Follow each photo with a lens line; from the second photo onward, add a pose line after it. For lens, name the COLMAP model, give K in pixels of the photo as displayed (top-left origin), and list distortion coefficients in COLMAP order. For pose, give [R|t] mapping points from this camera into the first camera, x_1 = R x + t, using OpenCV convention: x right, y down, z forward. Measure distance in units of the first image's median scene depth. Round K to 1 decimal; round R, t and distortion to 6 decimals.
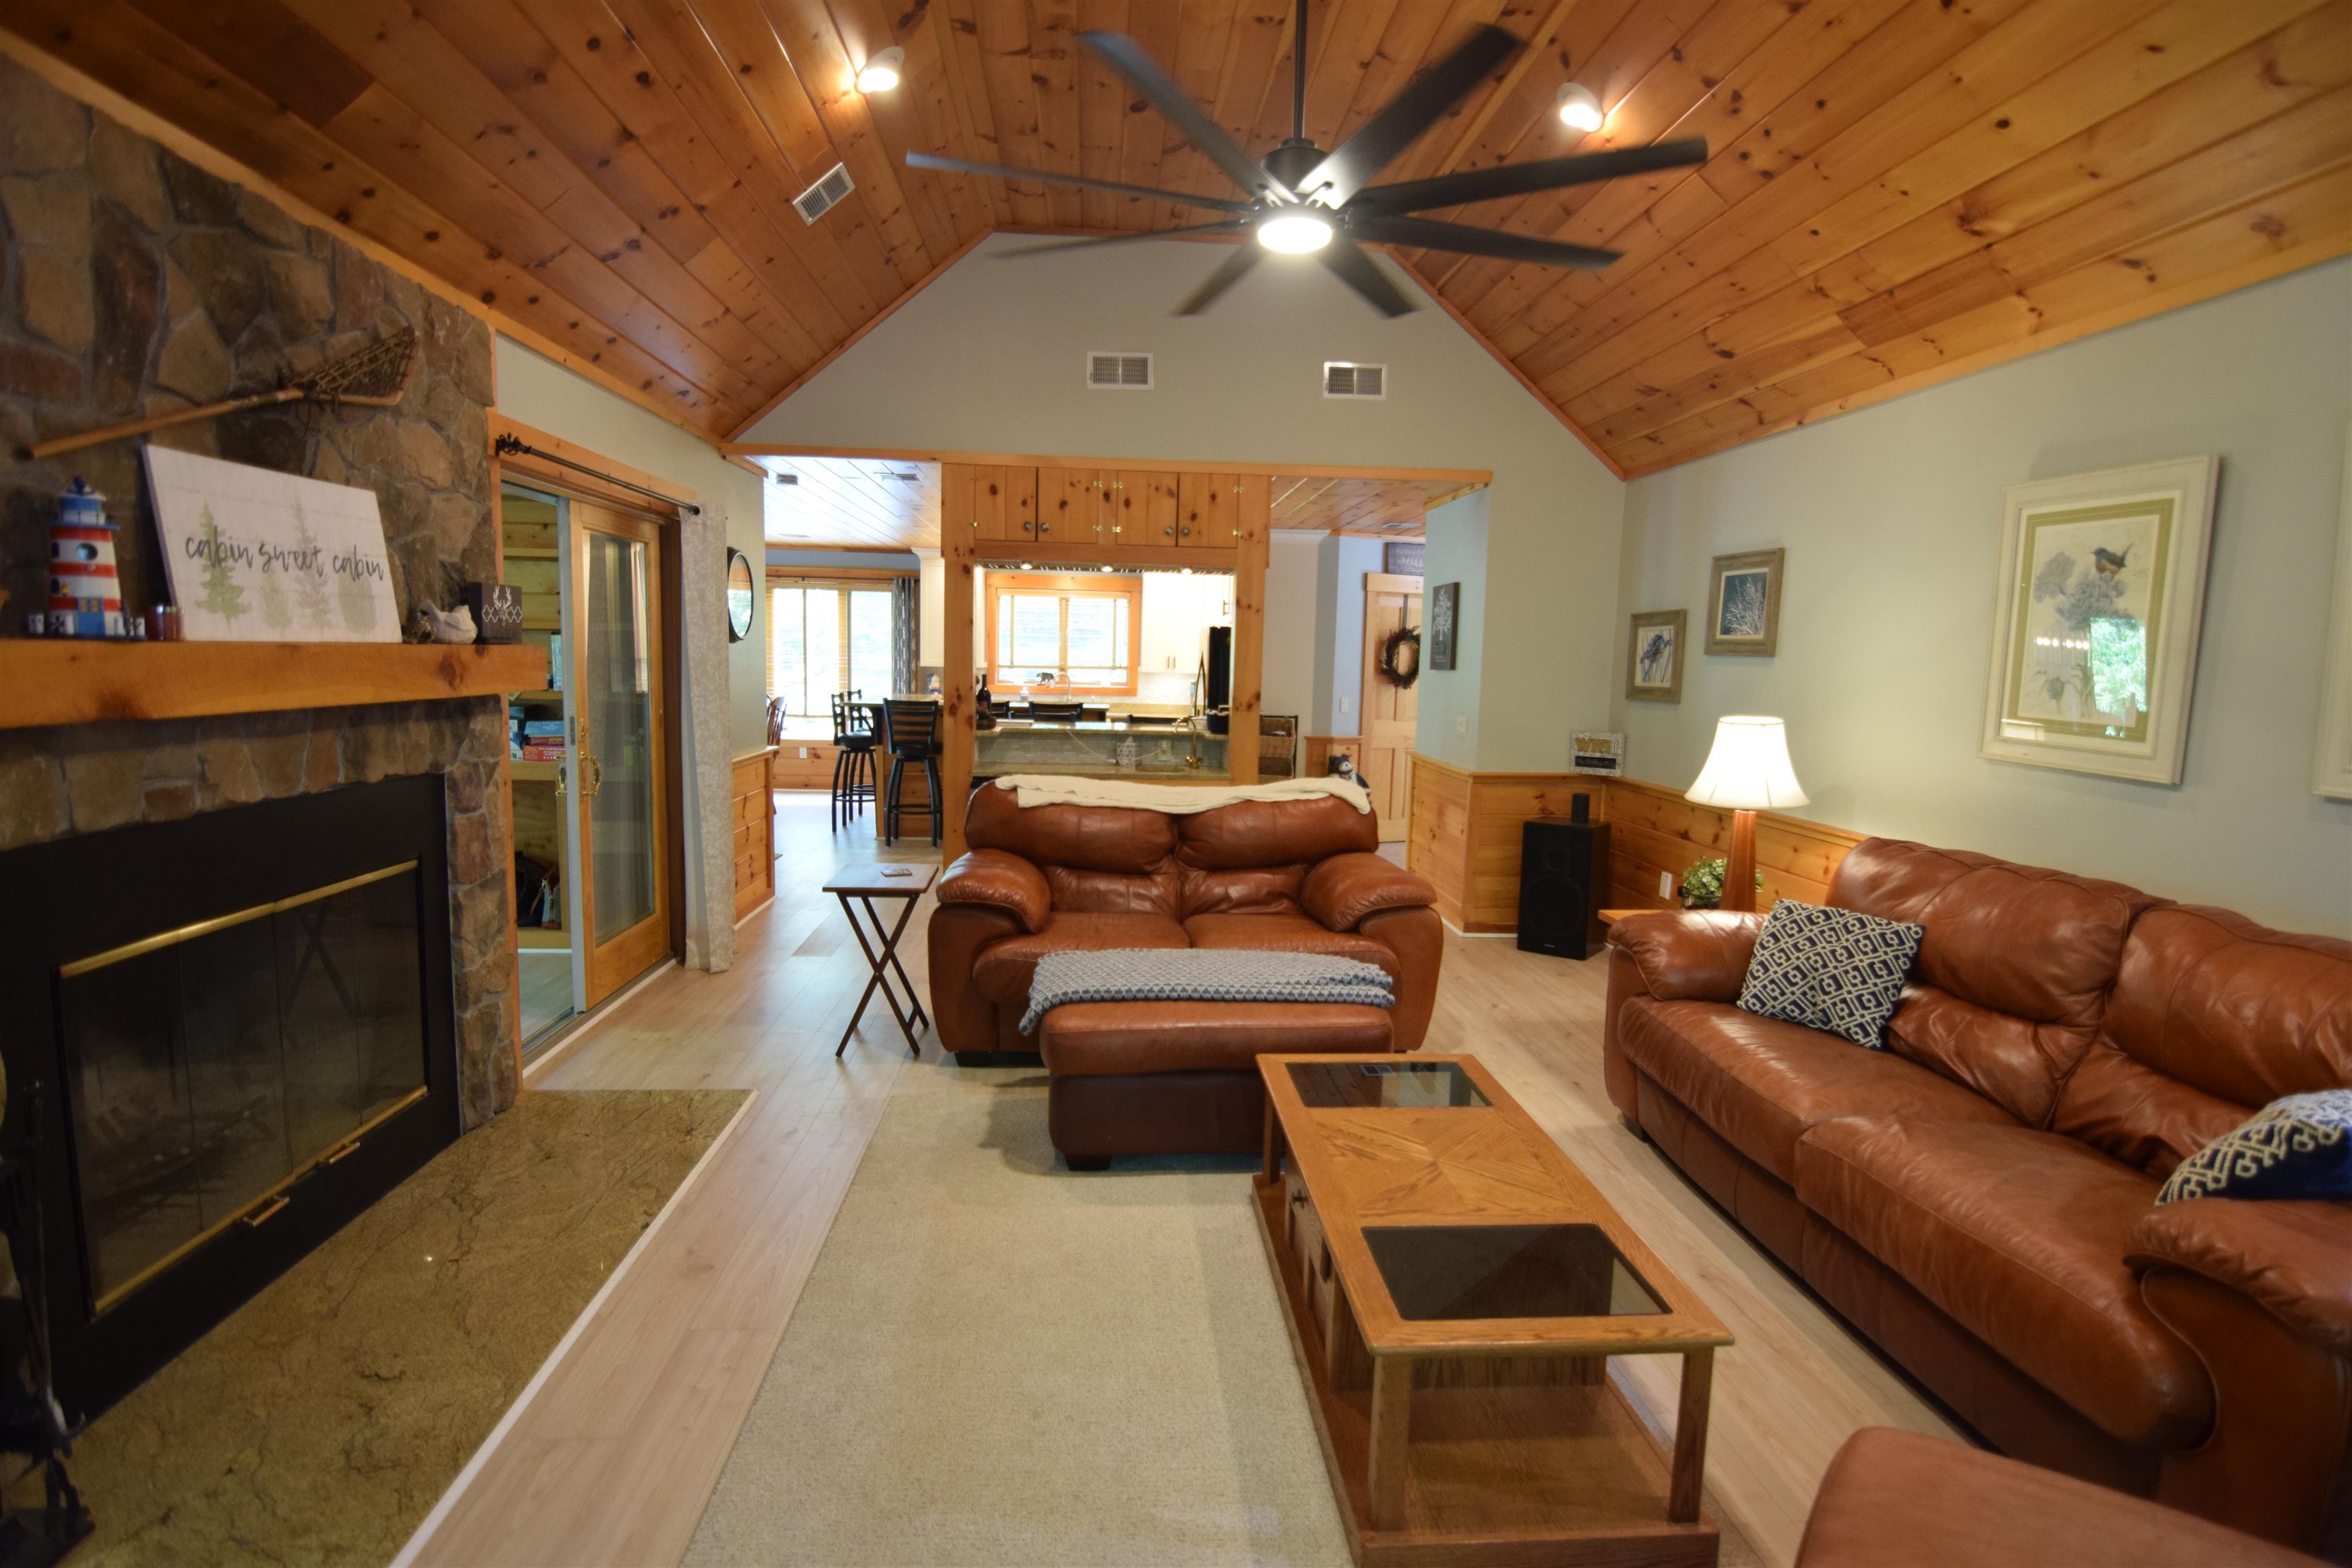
lens RADIAL K [[1165.3, 0, 1188.1], [0, 1165.3, 782.4], [0, 0, 1]] dist [-0.006506, -0.000969]
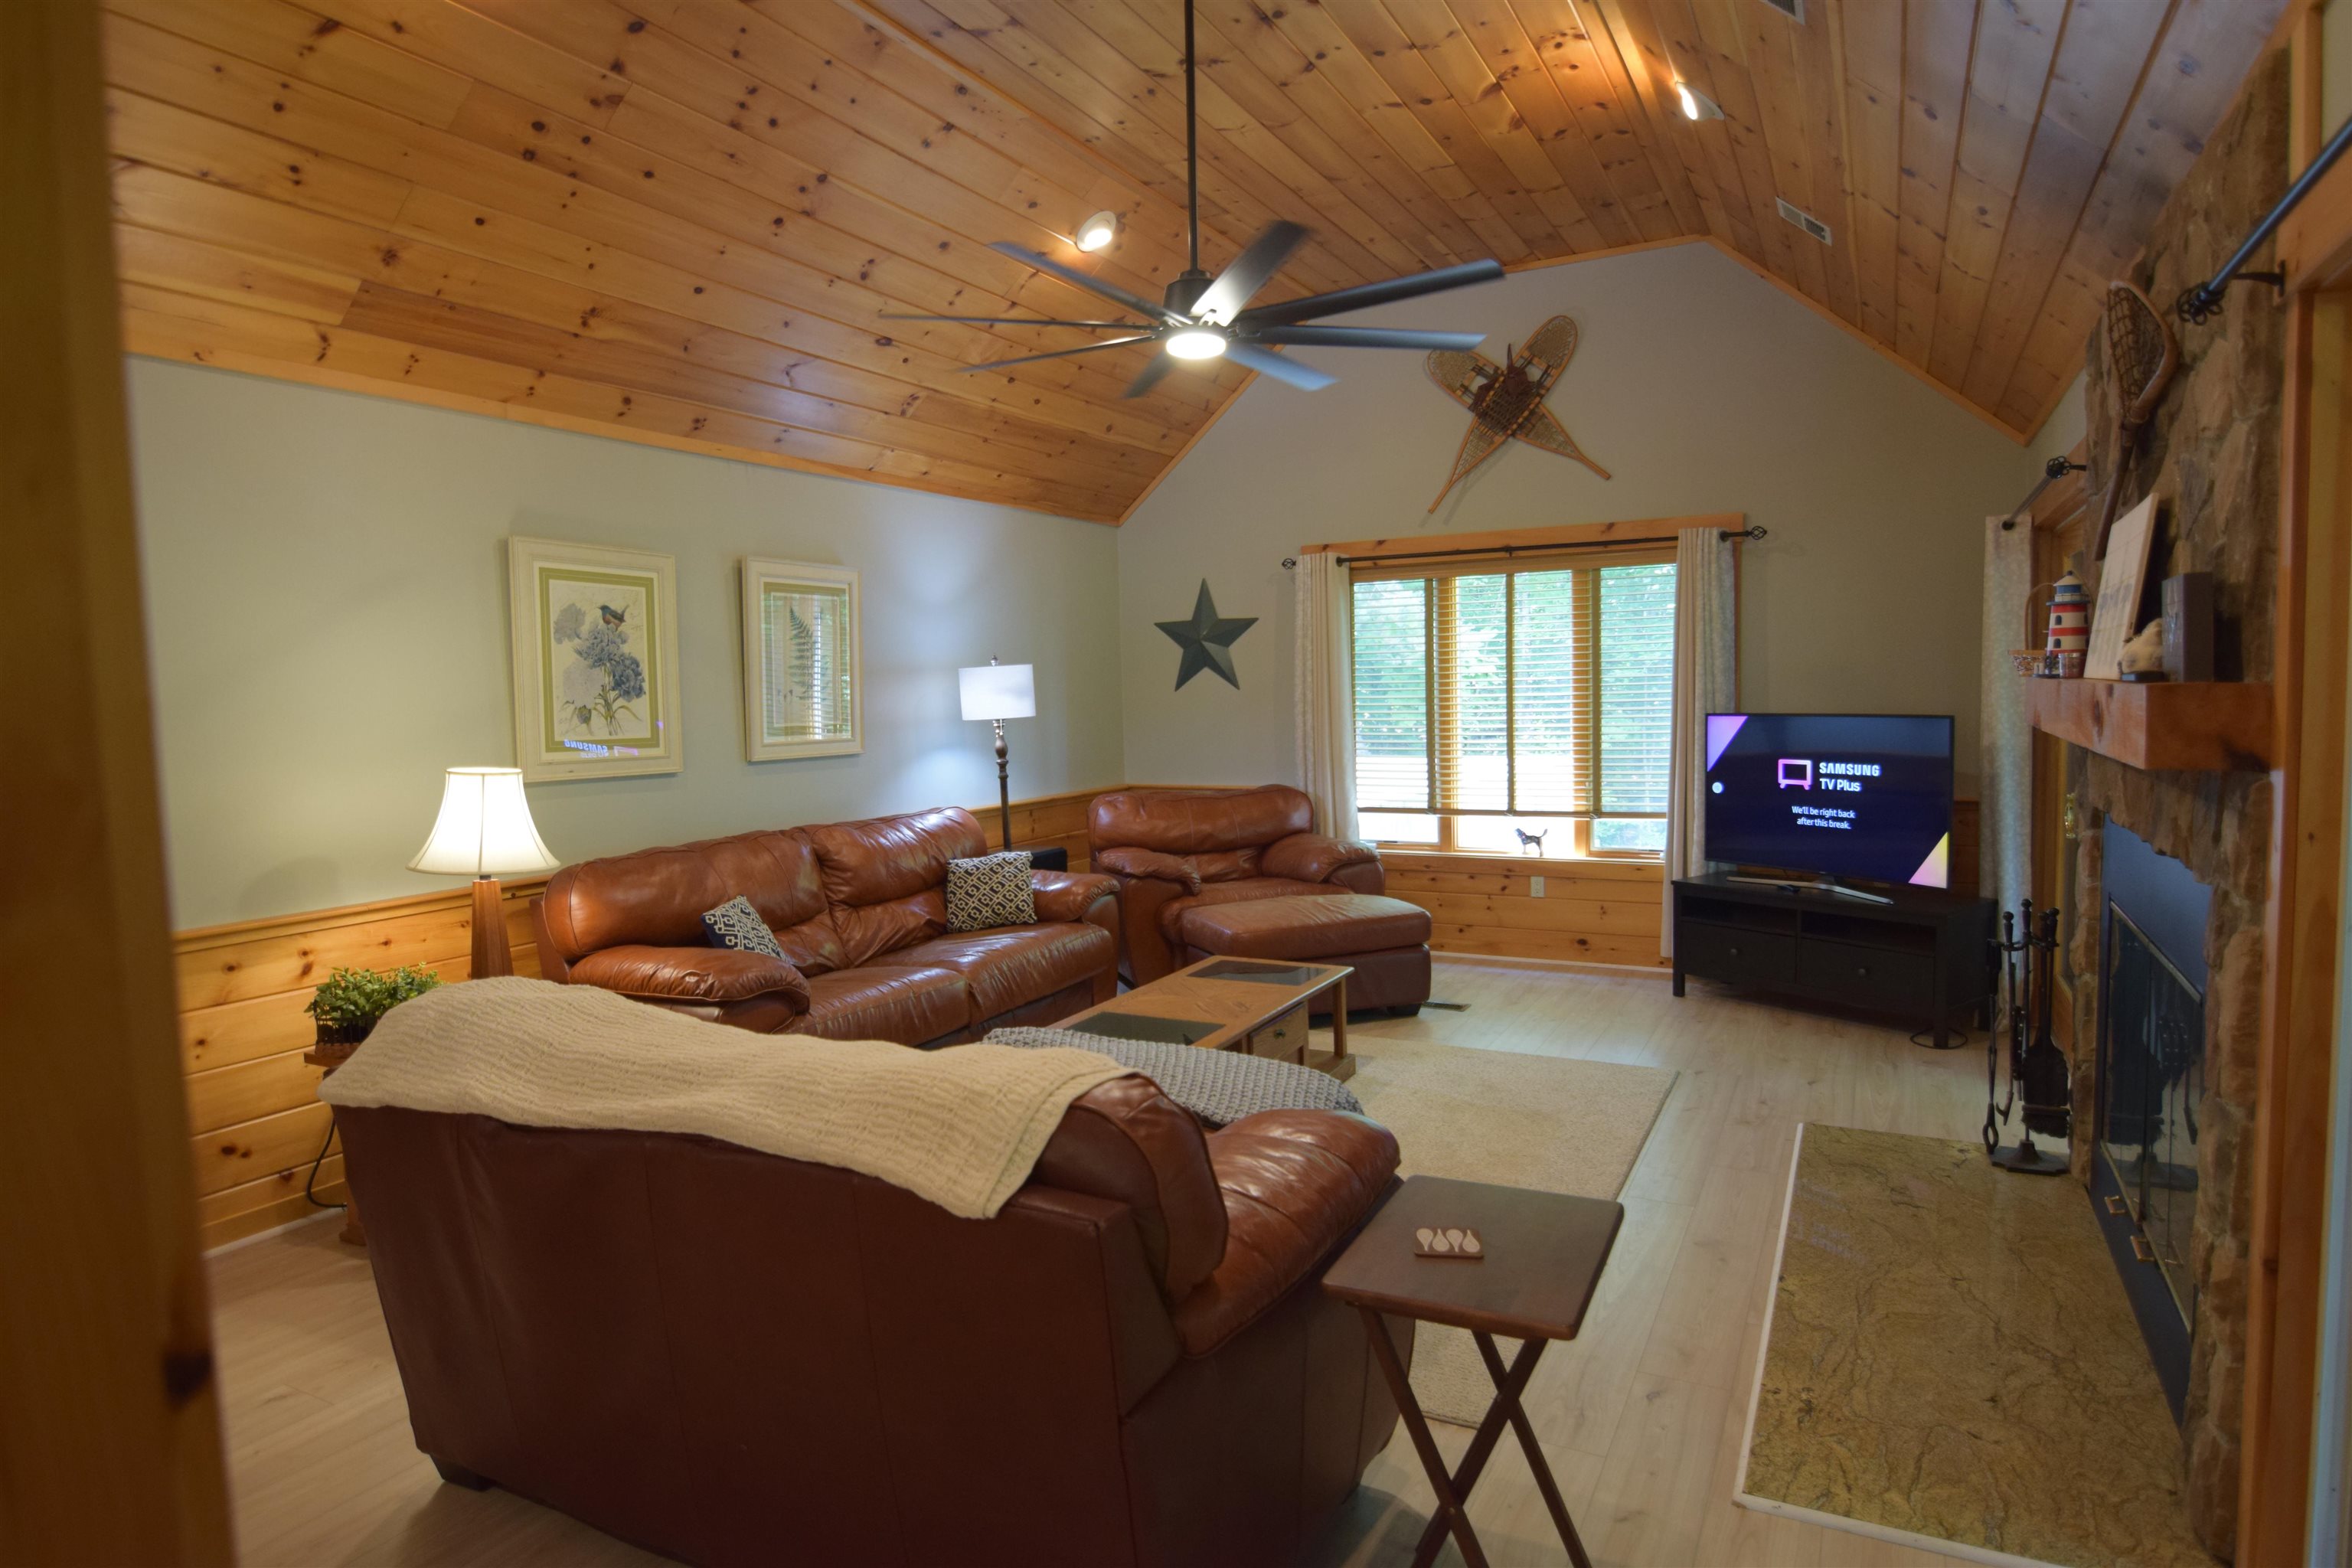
lens RADIAL K [[1344.3, 0, 1178.2], [0, 1344.3, 780.8], [0, 0, 1]] dist [0.003563, 0.000774]
pose [[-0.844584, -0.041502, 0.533812, -0.308759], [0.062175, 0.982644, 0.174770, -0.125484], [-0.531801, 0.180798, -0.827345, 1.049144]]
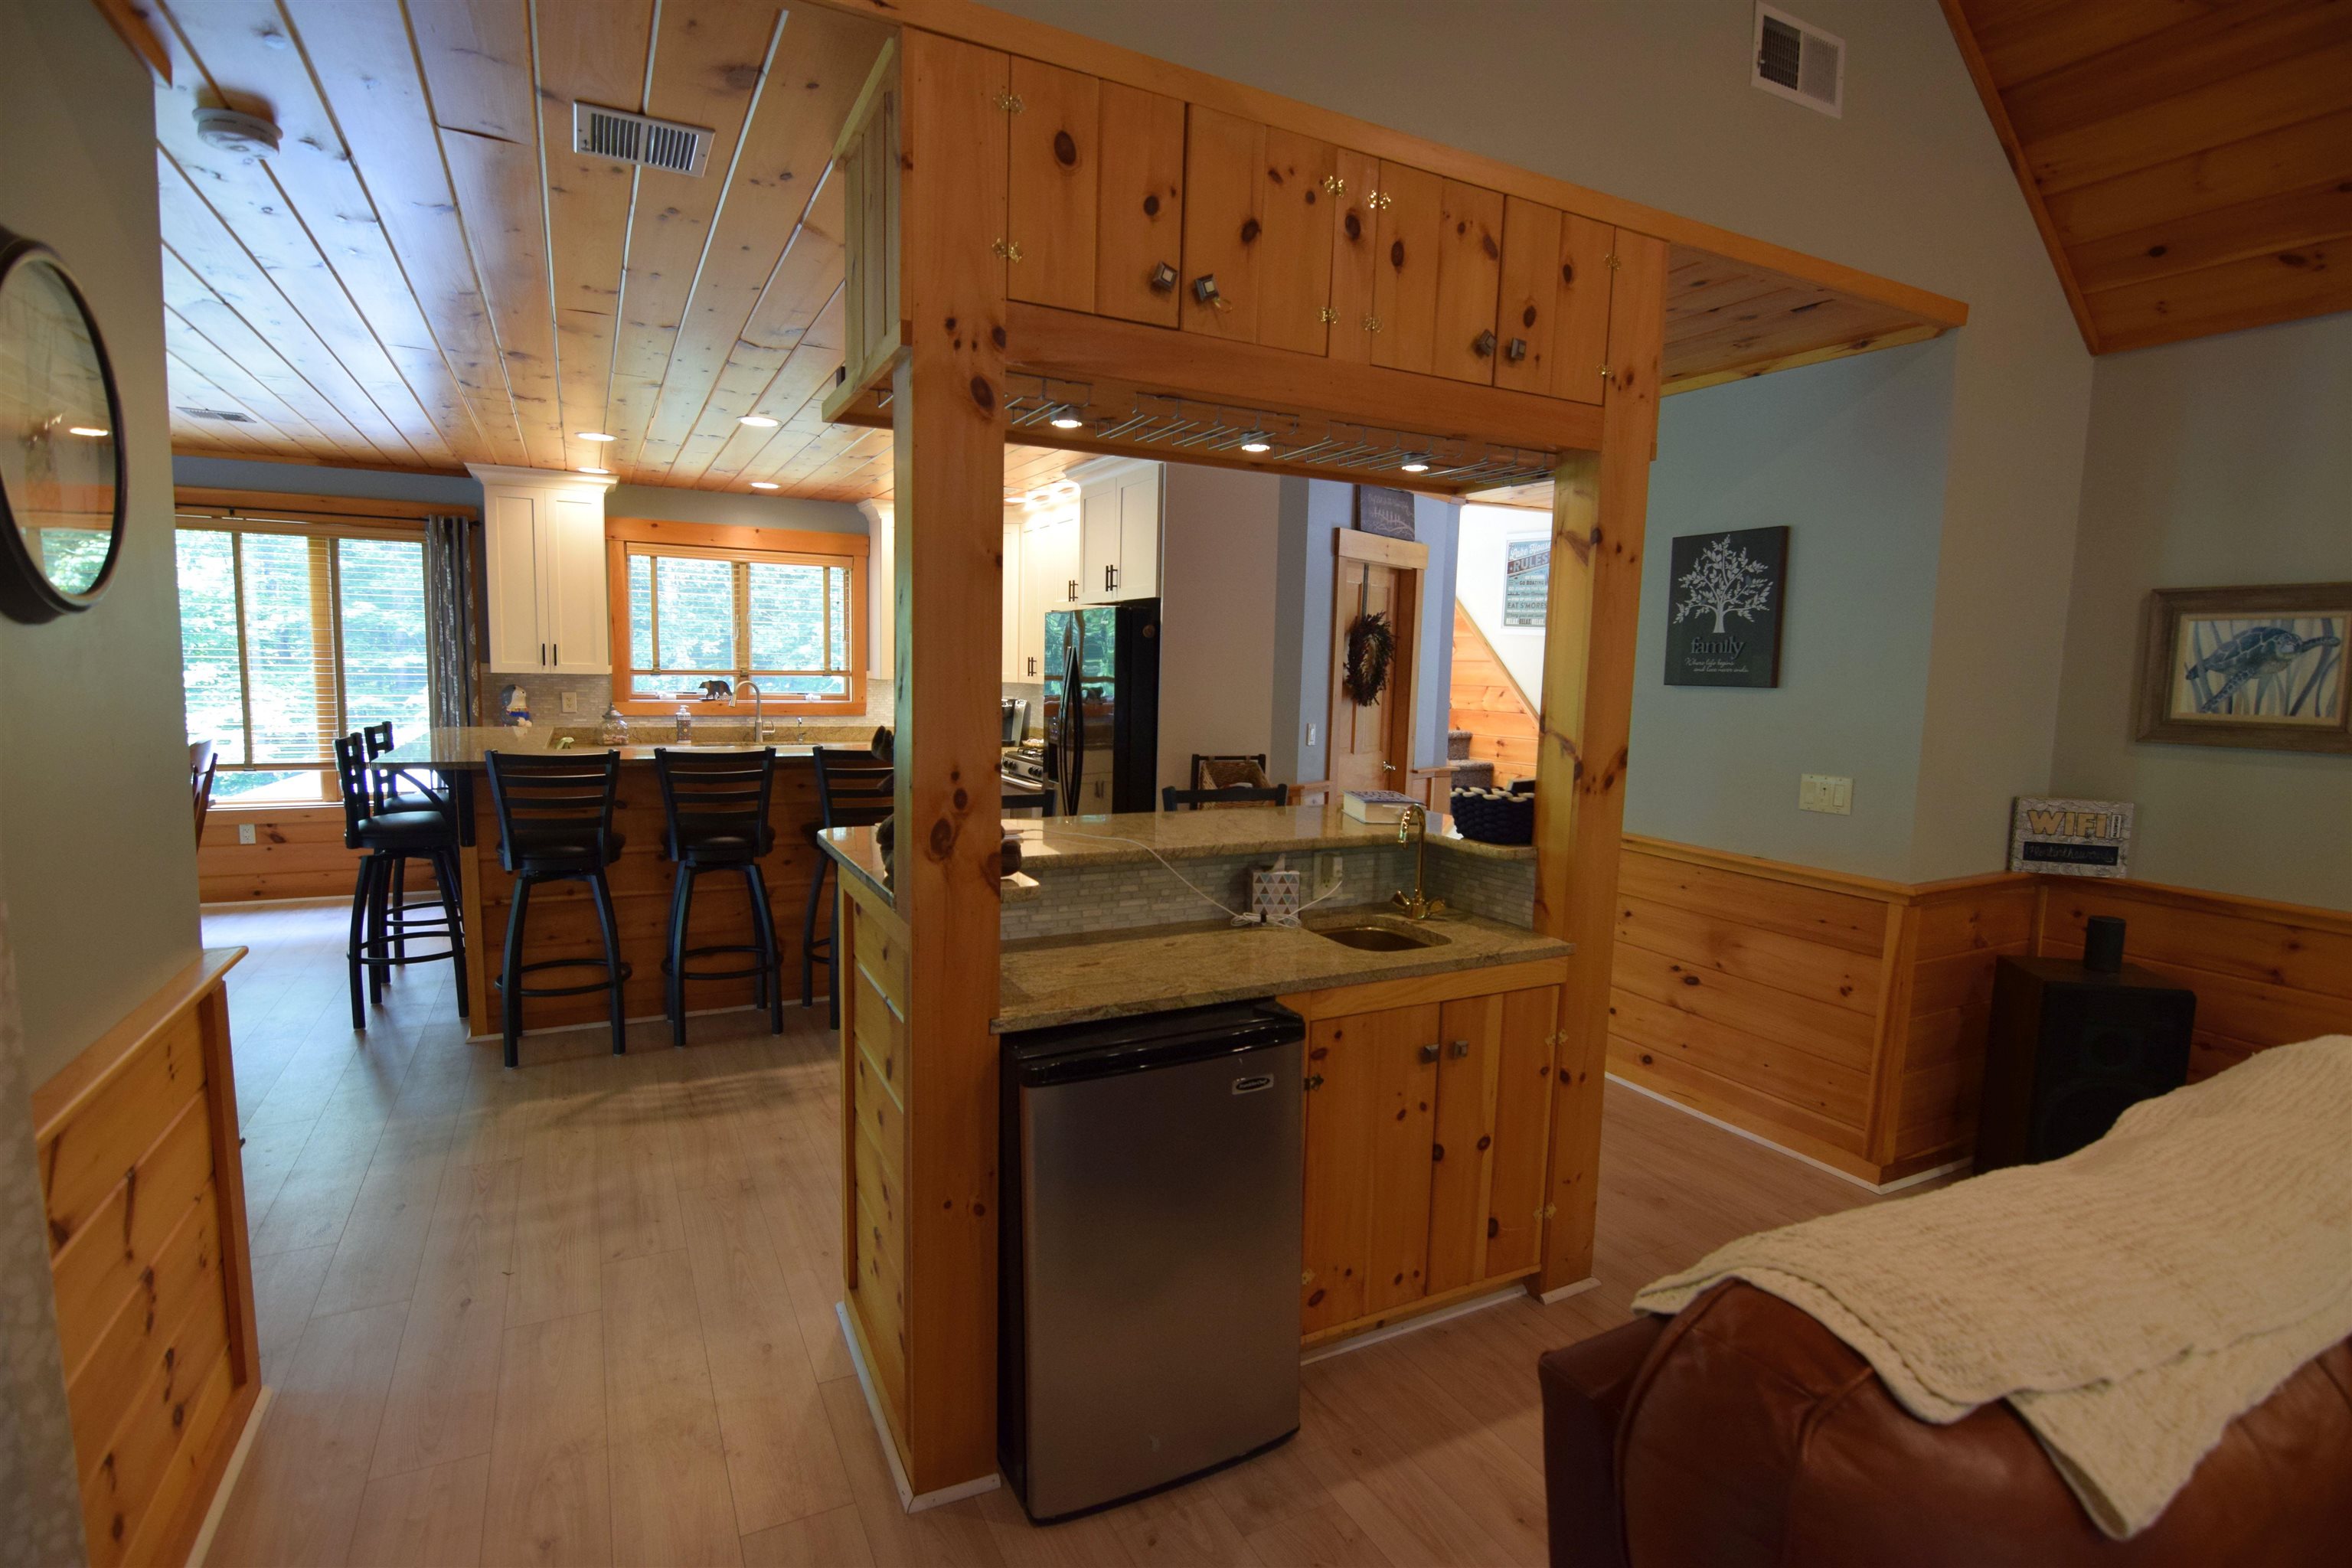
lens RADIAL K [[1130.7, 0, 1185.1], [0, 1130.7, 781.8], [0, 0, 1]] dist [-0.015731, -0.002508]
pose [[0.919427, -0.043316, 0.390869, -0.264186], [0.040533, 0.999060, 0.015371, -0.081083], [-0.391167, 0.001710, 0.920318, 0.702797]]
